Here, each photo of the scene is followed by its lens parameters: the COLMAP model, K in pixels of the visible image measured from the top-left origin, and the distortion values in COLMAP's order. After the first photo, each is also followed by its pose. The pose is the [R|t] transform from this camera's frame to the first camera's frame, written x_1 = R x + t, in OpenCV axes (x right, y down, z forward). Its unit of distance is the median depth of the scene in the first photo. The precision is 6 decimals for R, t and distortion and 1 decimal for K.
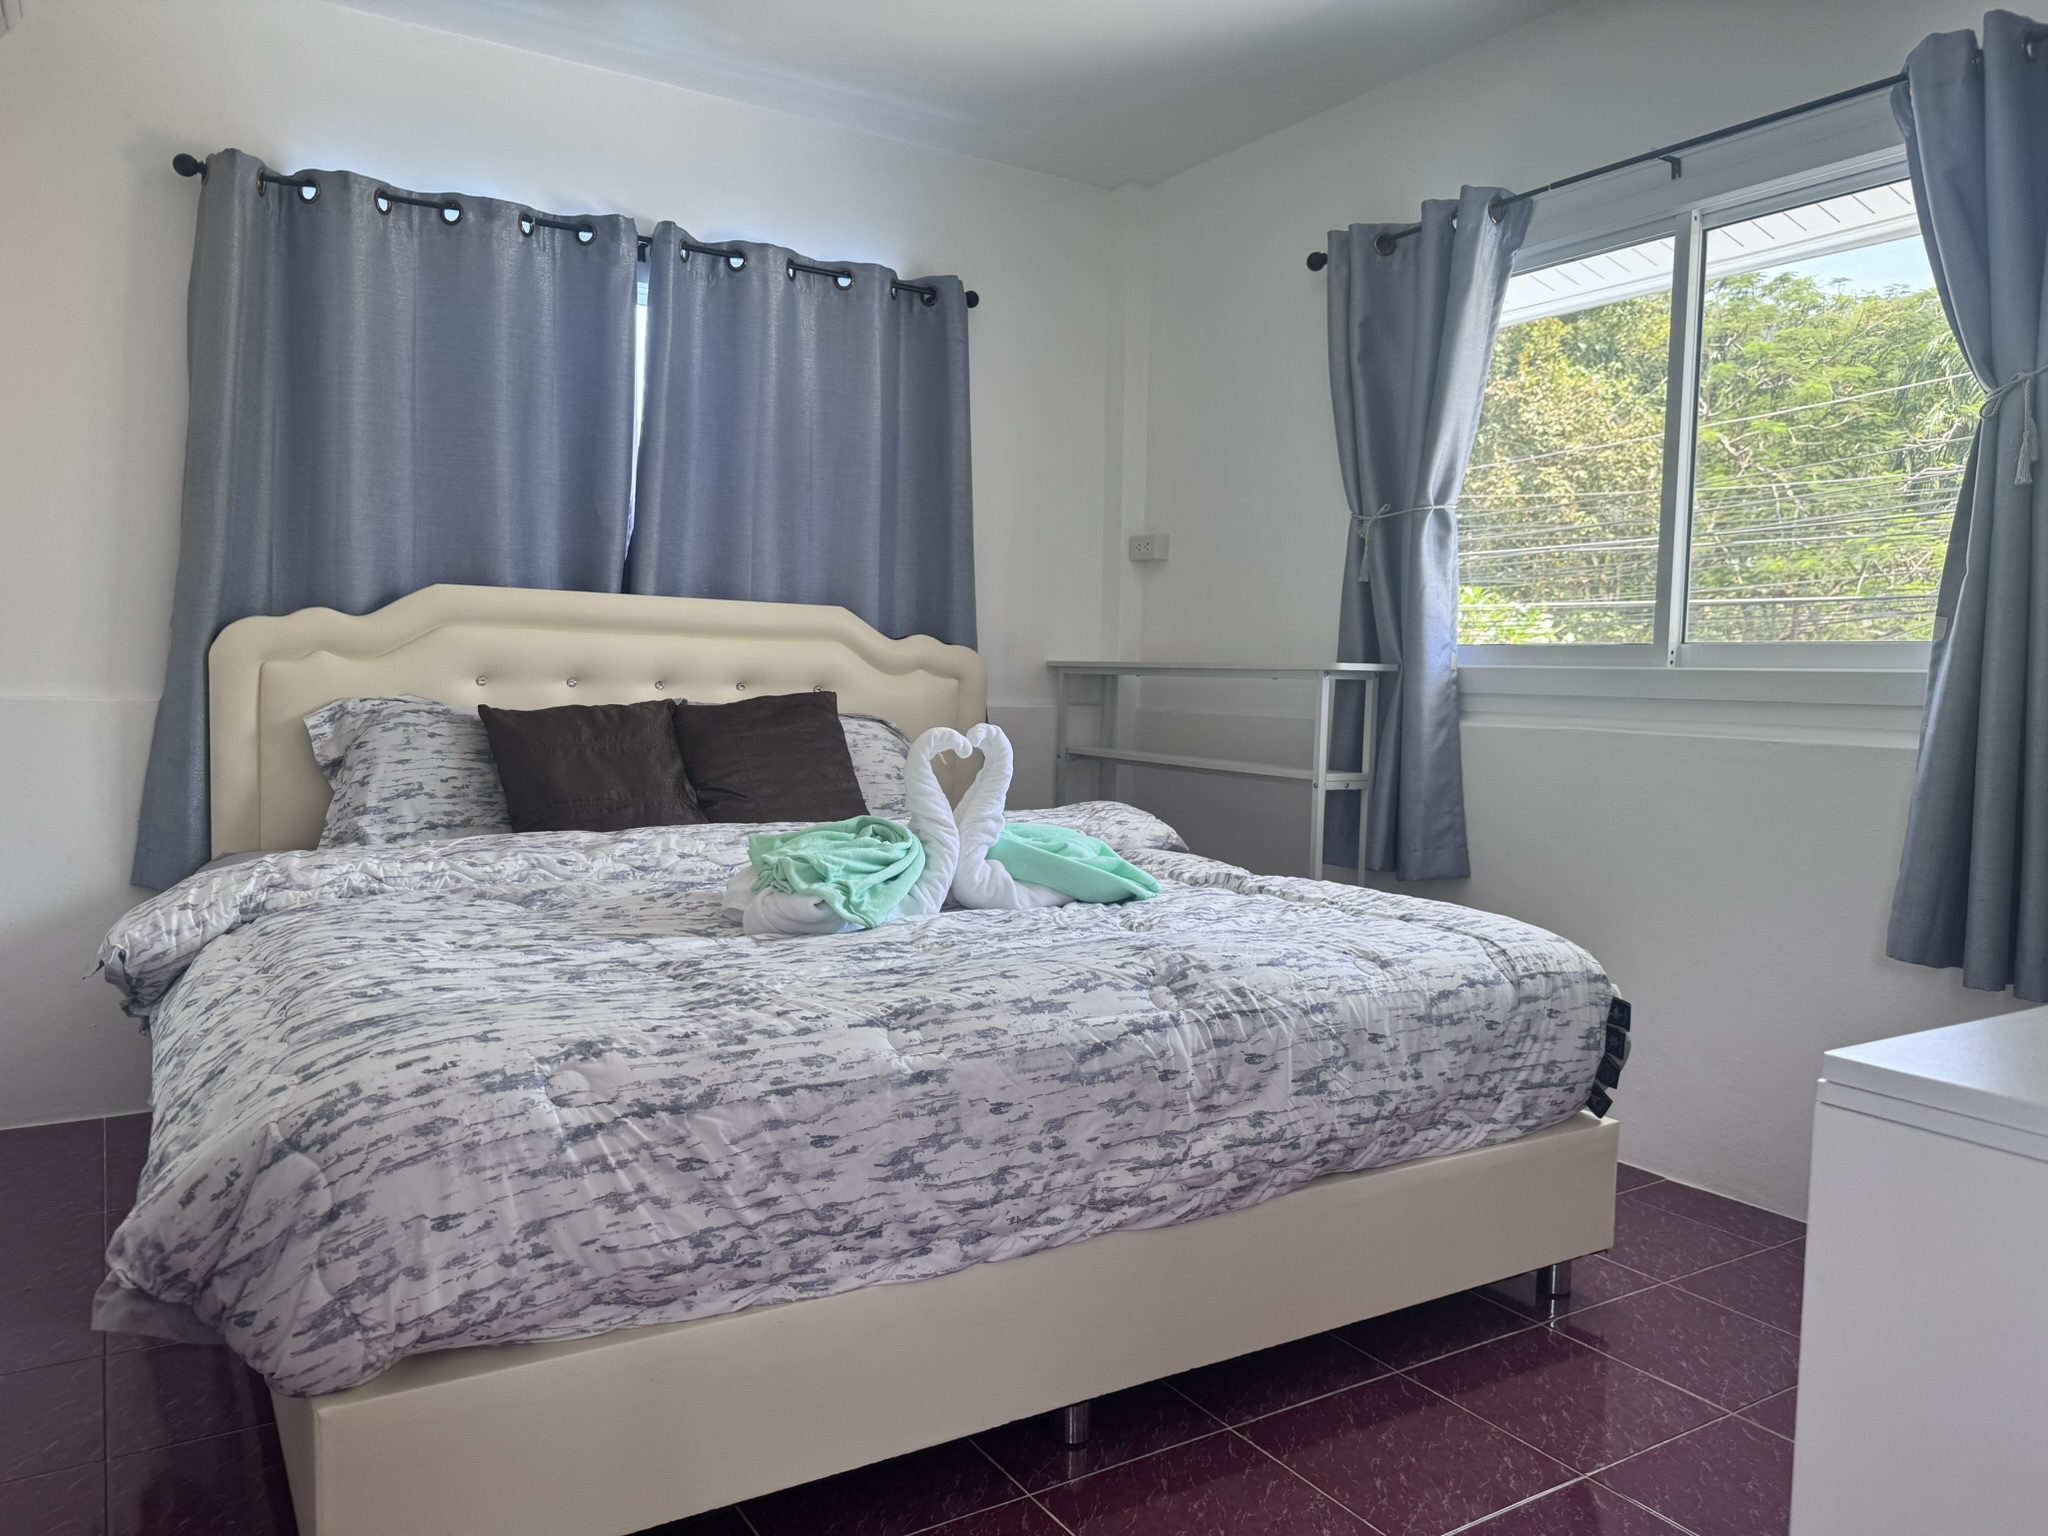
lens RADIAL K [[1442.5, 0, 1011.8], [0, 1442.5, 756.7], [0, 0, 1]] dist [0.042404, -0.054634]
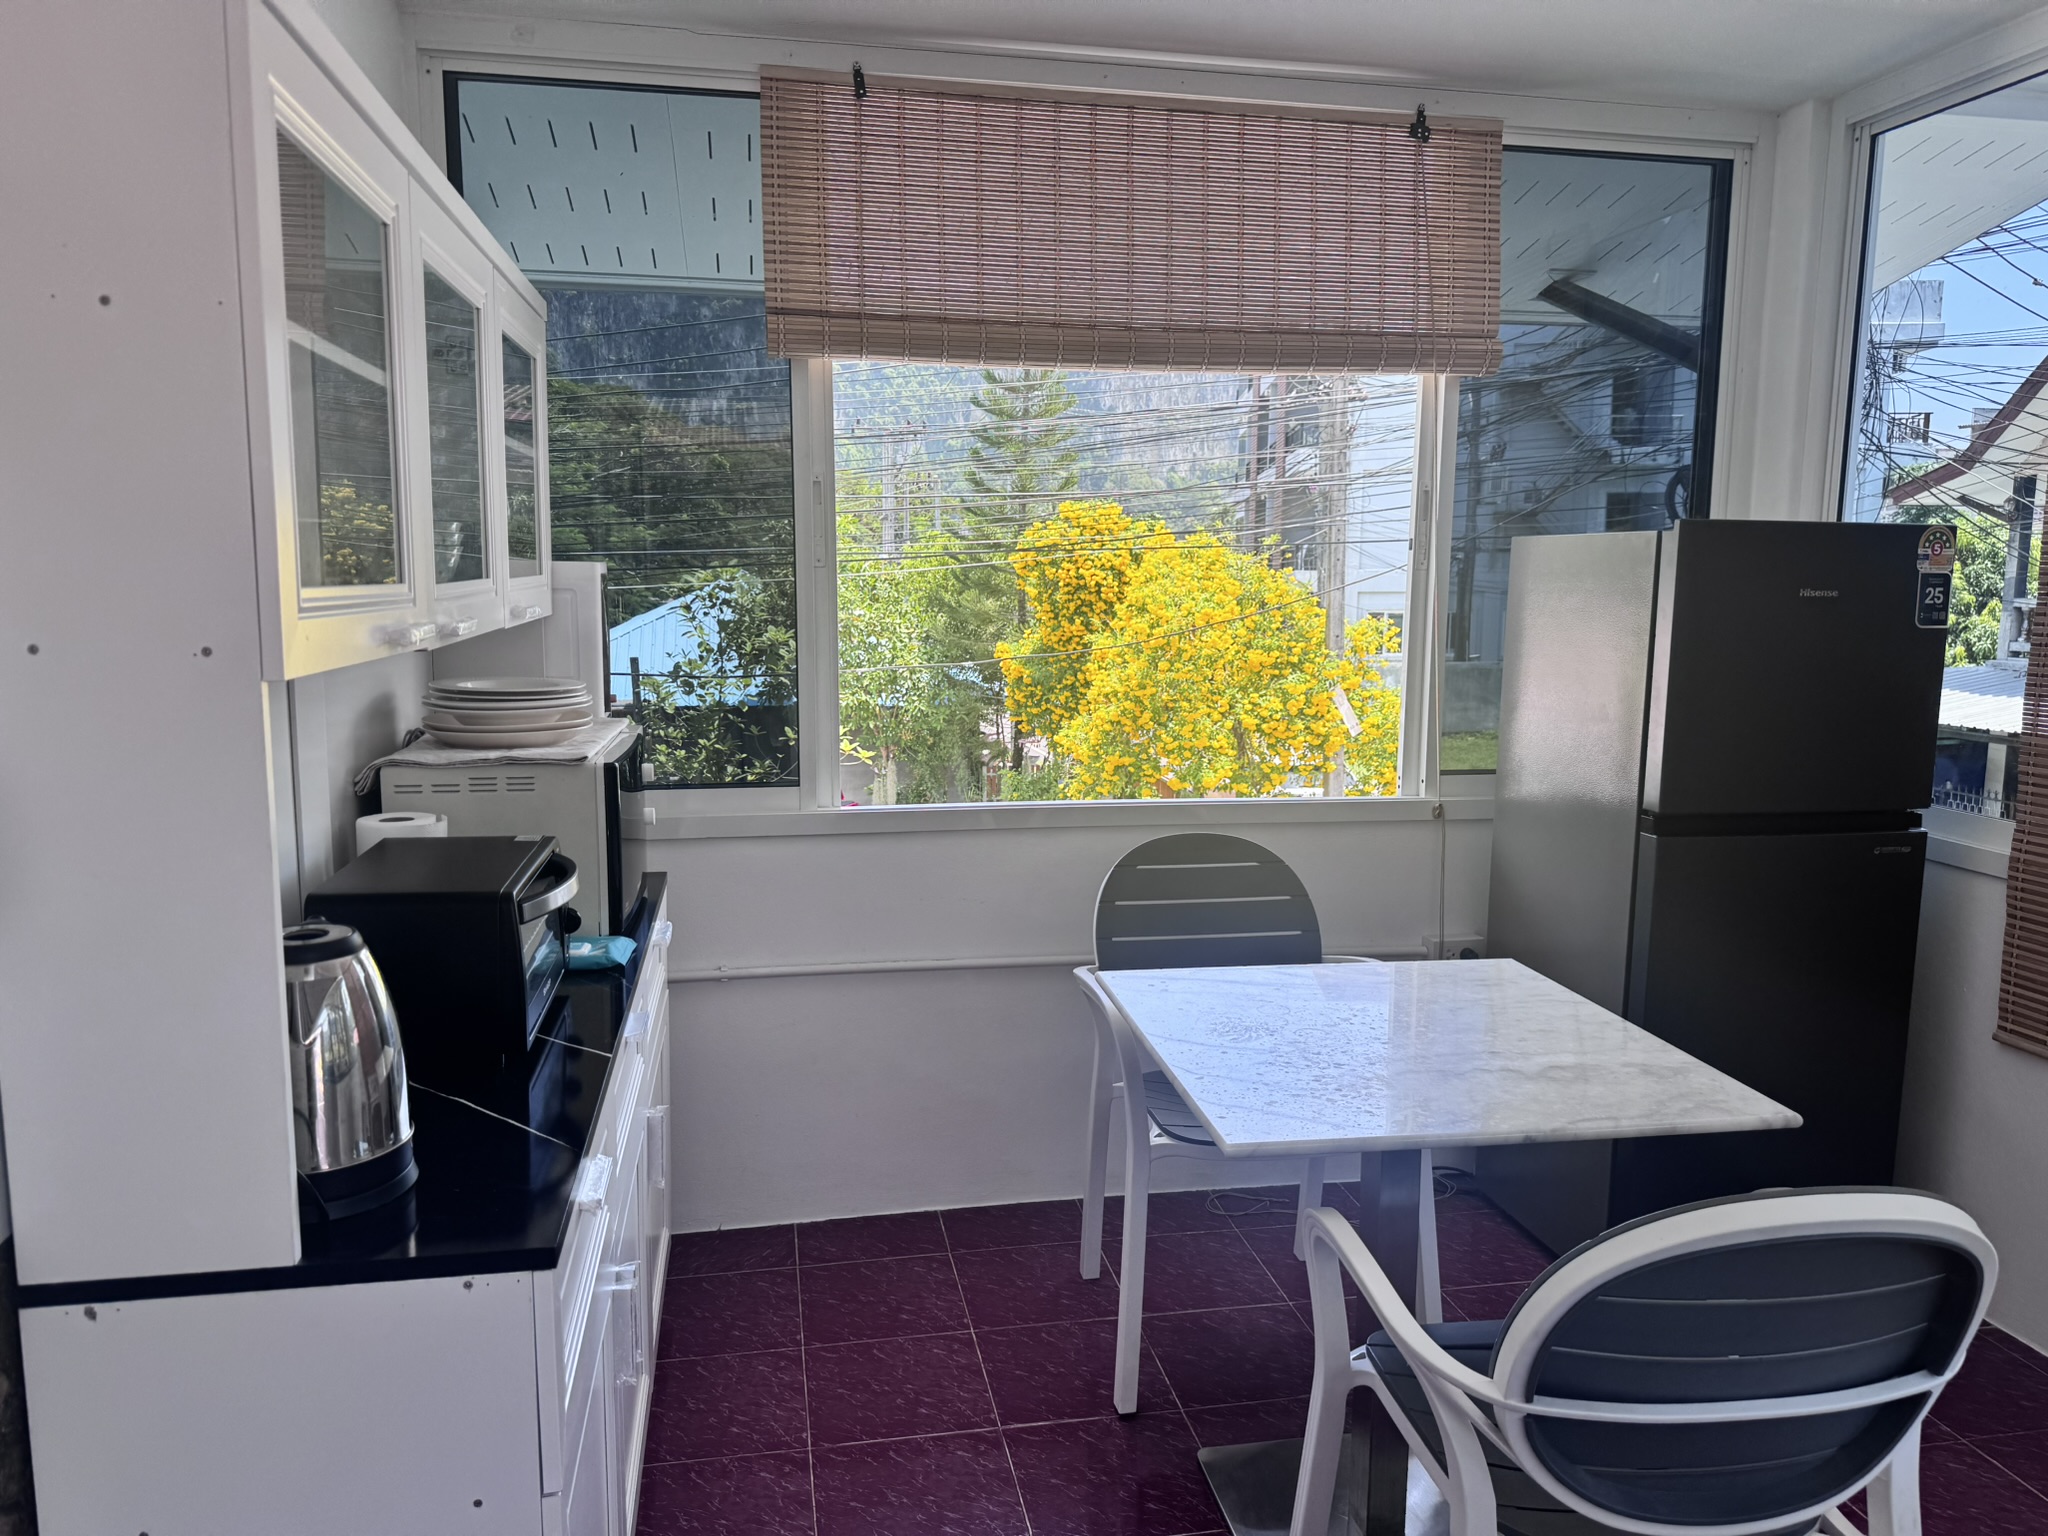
lens RADIAL K [[1442.5, 0, 1029.9], [0, 1442.5, 775.7], [0, 0, 1]] dist [0.042404, -0.054634]
pose [[0.370342, -0.154211, 0.916005, -0.357803], [0.057030, 0.988038, 0.143280, -0.229675], [-0.927143, -0.000823, 0.374707, 0.627949]]
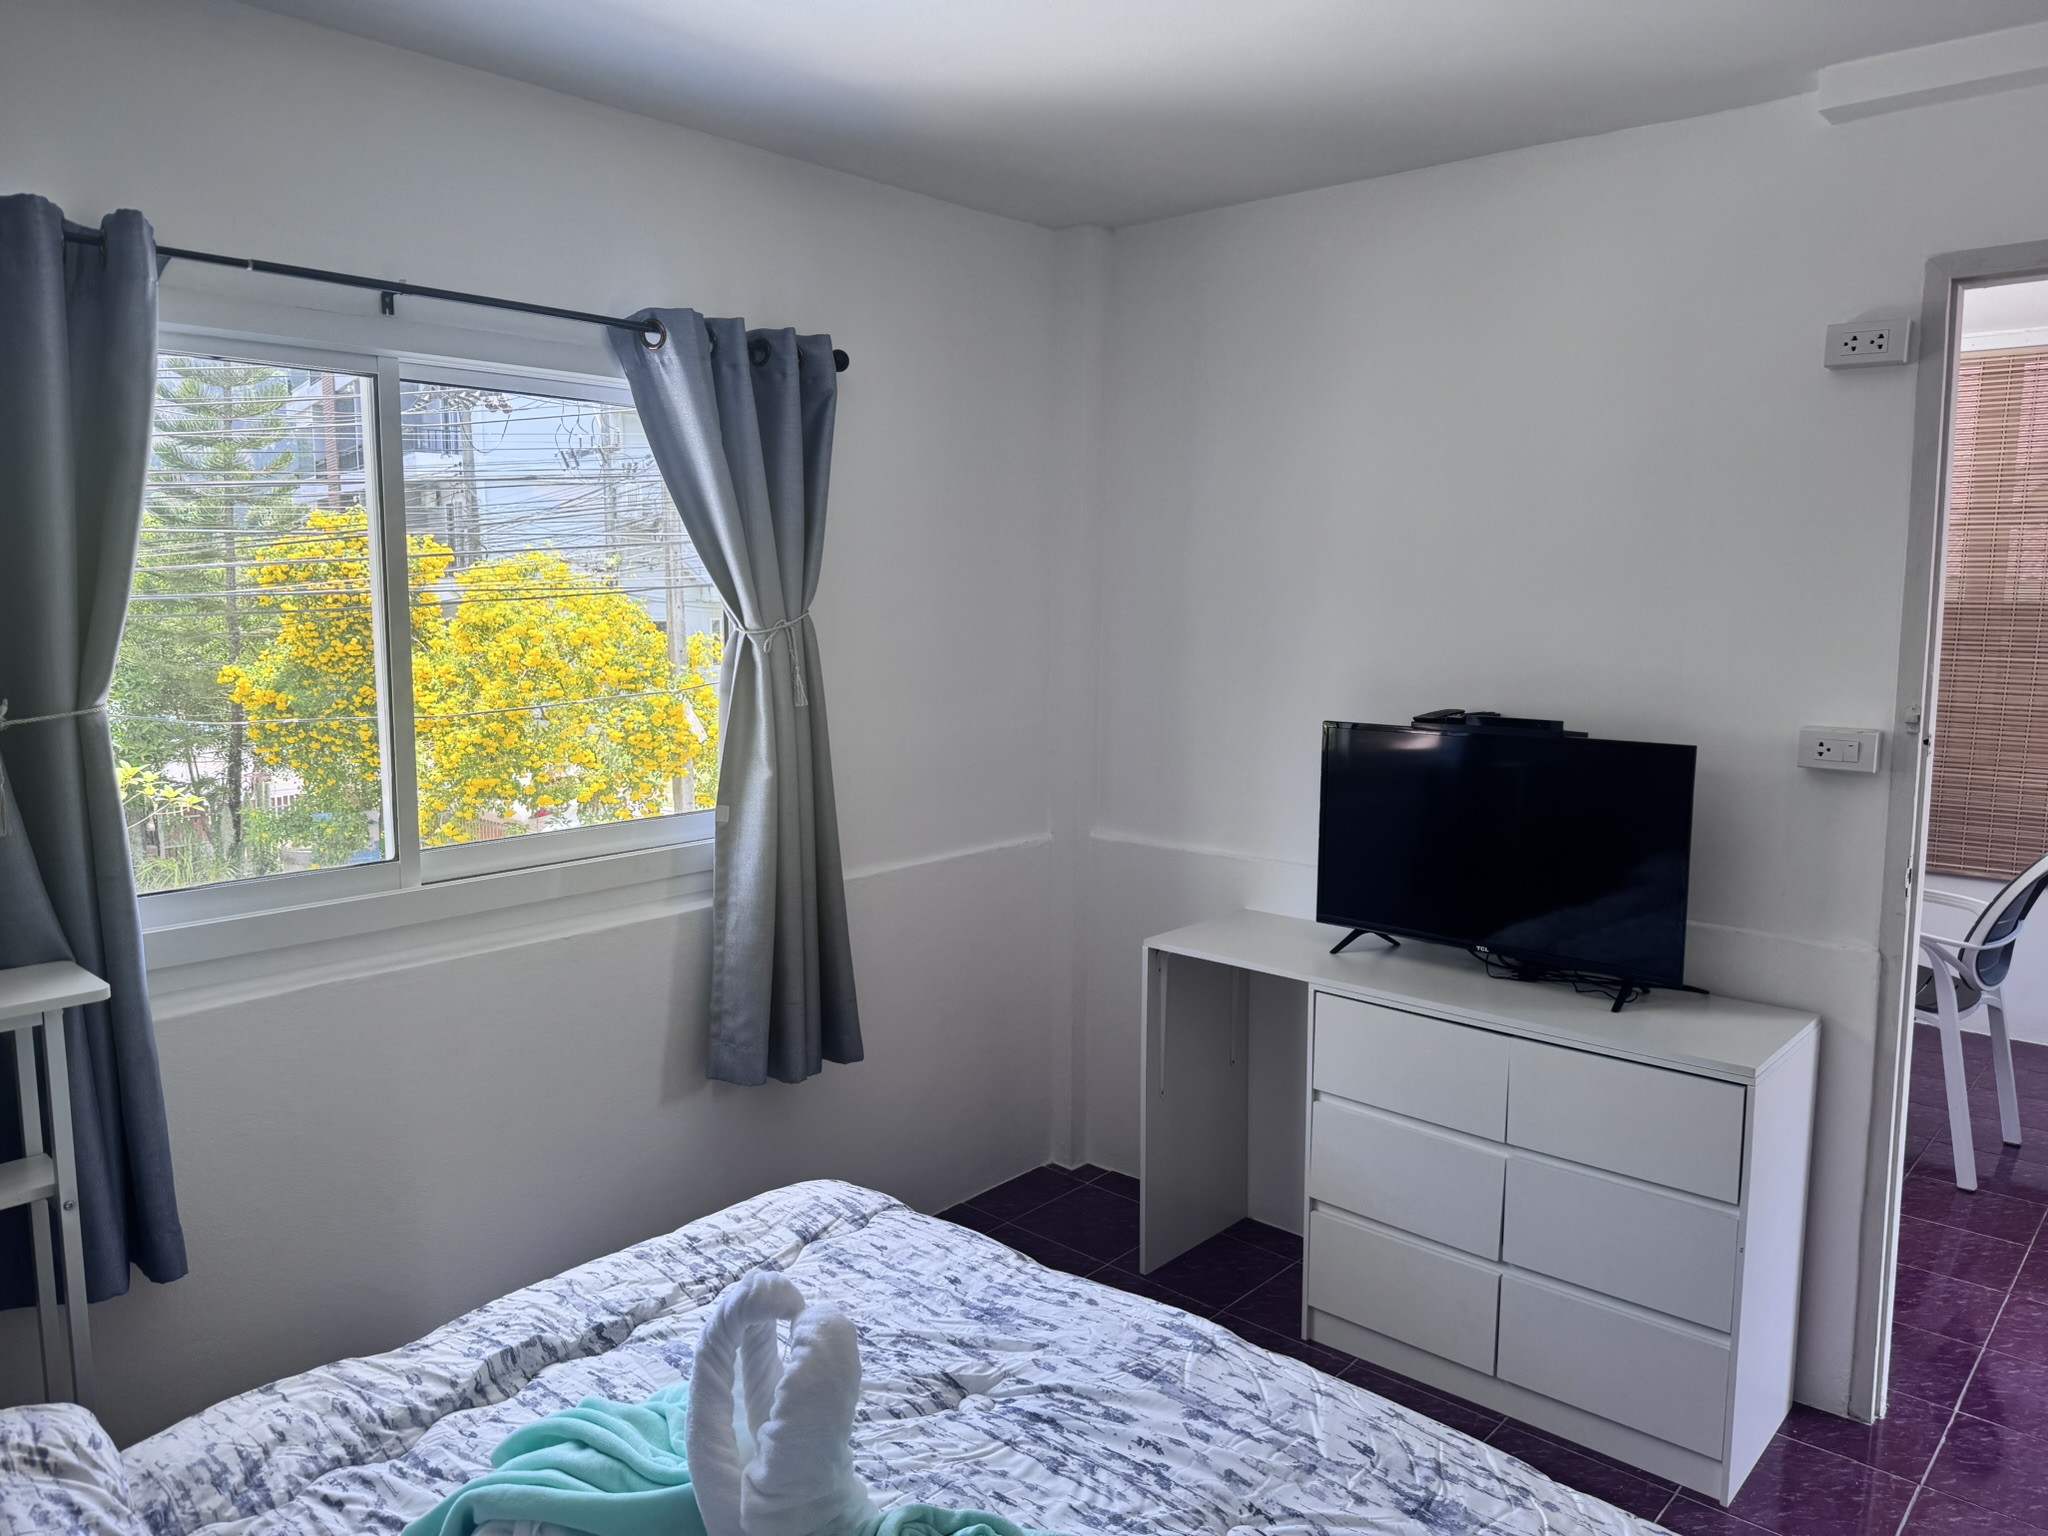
lens RADIAL K [[1442.5, 0, 1039.4], [0, 1442.5, 768.5], [0, 0, 1]] dist [0.042404, -0.054634]
pose [[-0.283918, -0.151339, 0.946830, -0.445233], [0.038160, 0.984900, 0.168867, -0.252353], [-0.958089, 0.084075, -0.273856, 0.832071]]
